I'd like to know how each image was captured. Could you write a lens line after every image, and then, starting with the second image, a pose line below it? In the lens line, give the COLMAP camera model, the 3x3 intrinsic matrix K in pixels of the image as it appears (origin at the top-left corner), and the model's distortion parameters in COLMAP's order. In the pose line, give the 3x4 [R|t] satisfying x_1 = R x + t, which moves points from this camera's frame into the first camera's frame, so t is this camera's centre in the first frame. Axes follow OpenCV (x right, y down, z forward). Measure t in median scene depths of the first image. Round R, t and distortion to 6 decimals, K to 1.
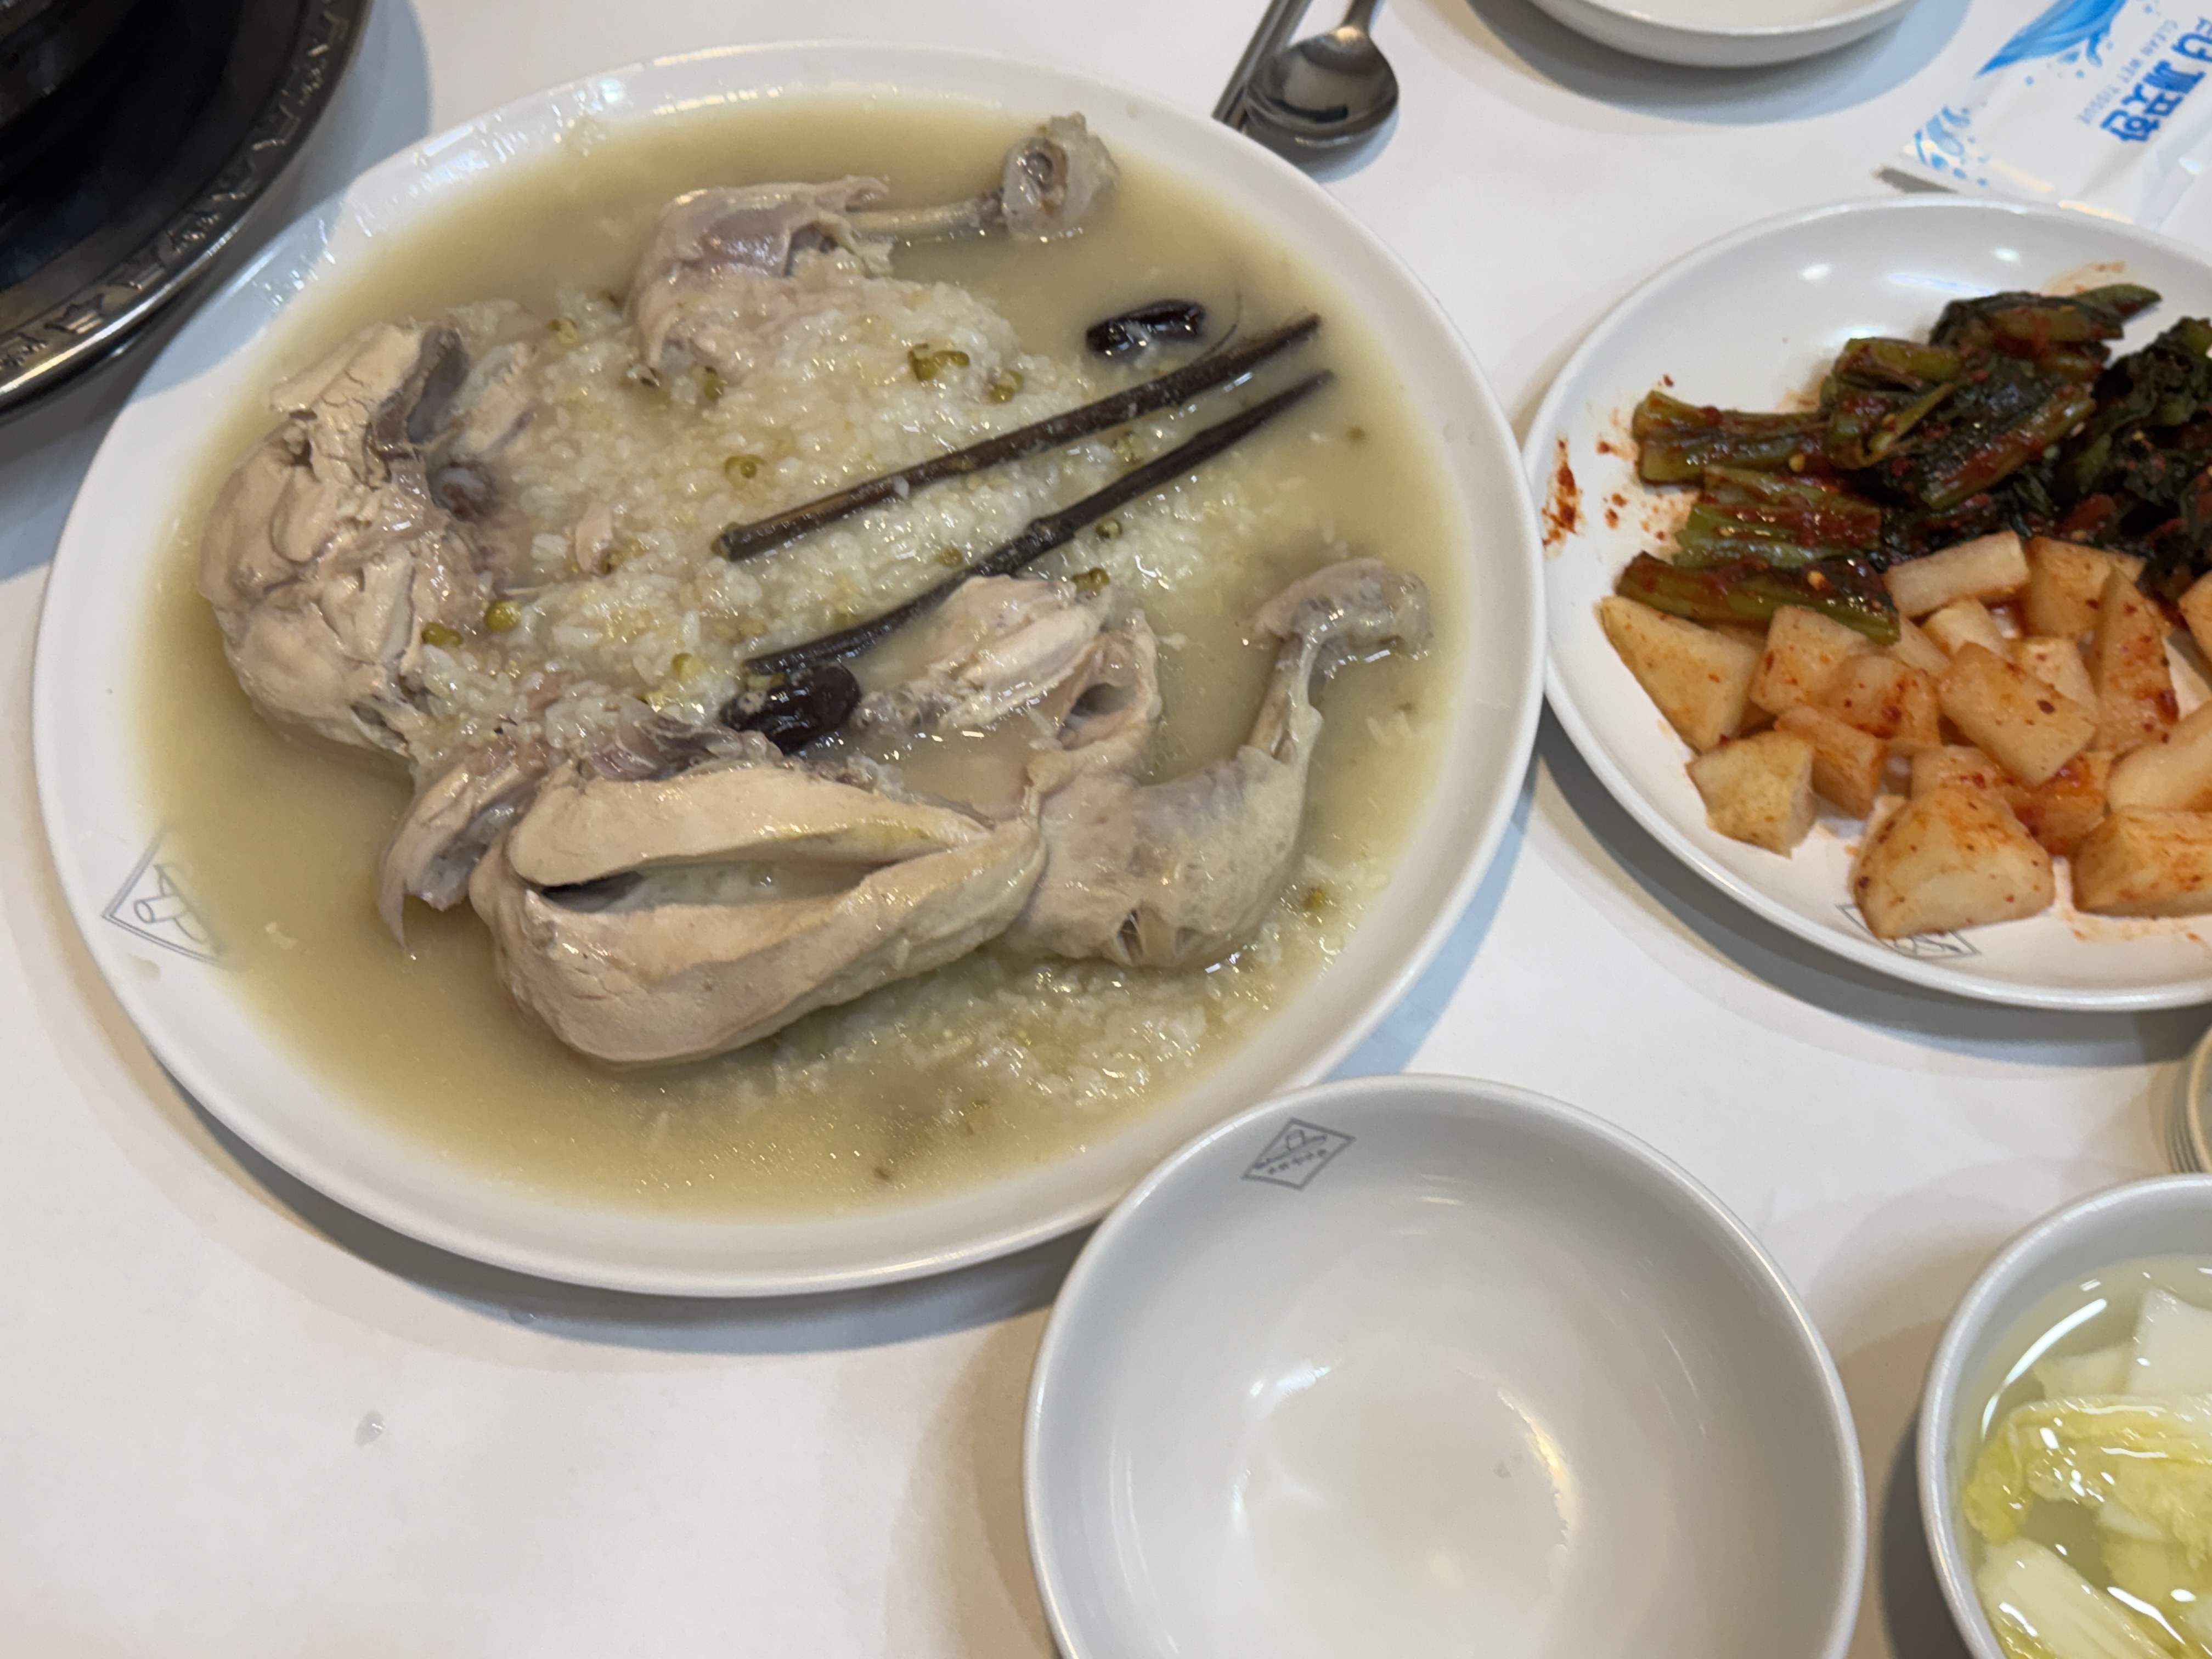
lens RADIAL K [[2247.2, 0, 1104.8], [0, 2247.2, 834.4], [0, 0, 1]] dist [0.003548, 0.000000]
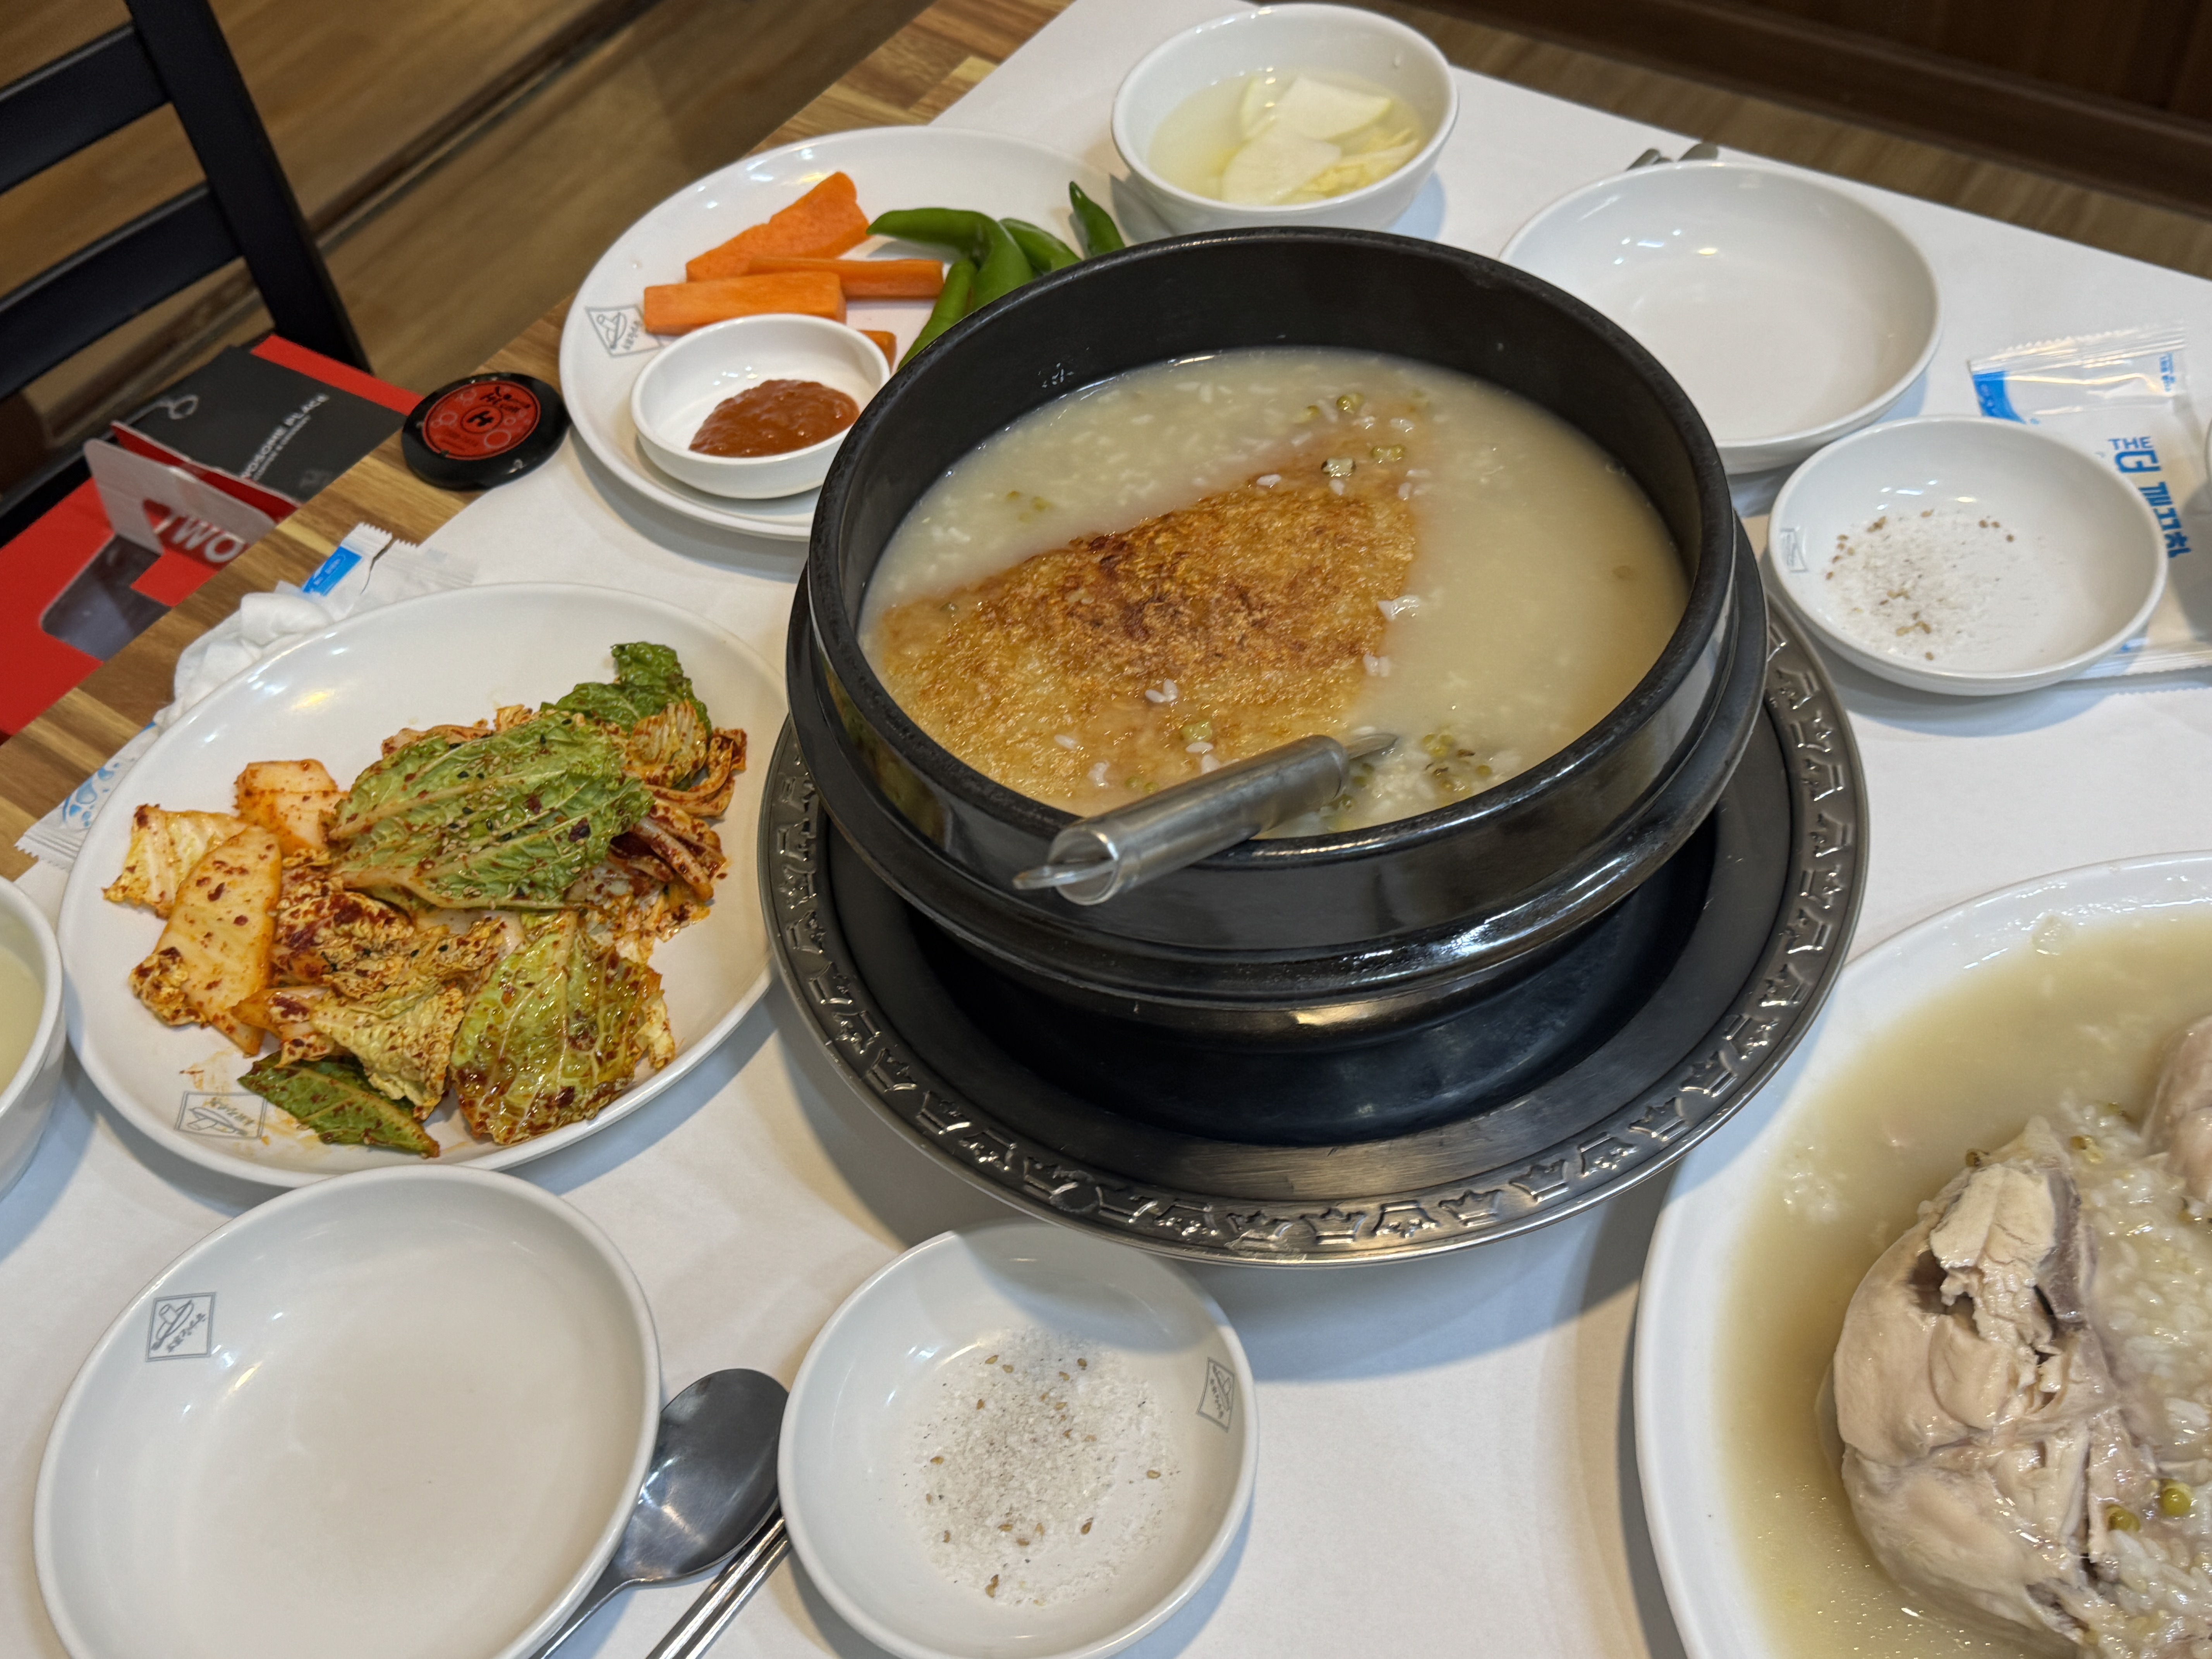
lens RADIAL K [[2247.2, 0, 1108.1], [0, 2247.2, 825.7], [0, 0, 1]] dist [0.003548, 0.000000]
pose [[0.986363, 0.062436, -0.152279, -0.596890], [-0.088851, 0.980842, -0.173363, -0.174244], [0.138538, 0.184529, 0.973014, -0.061455]]
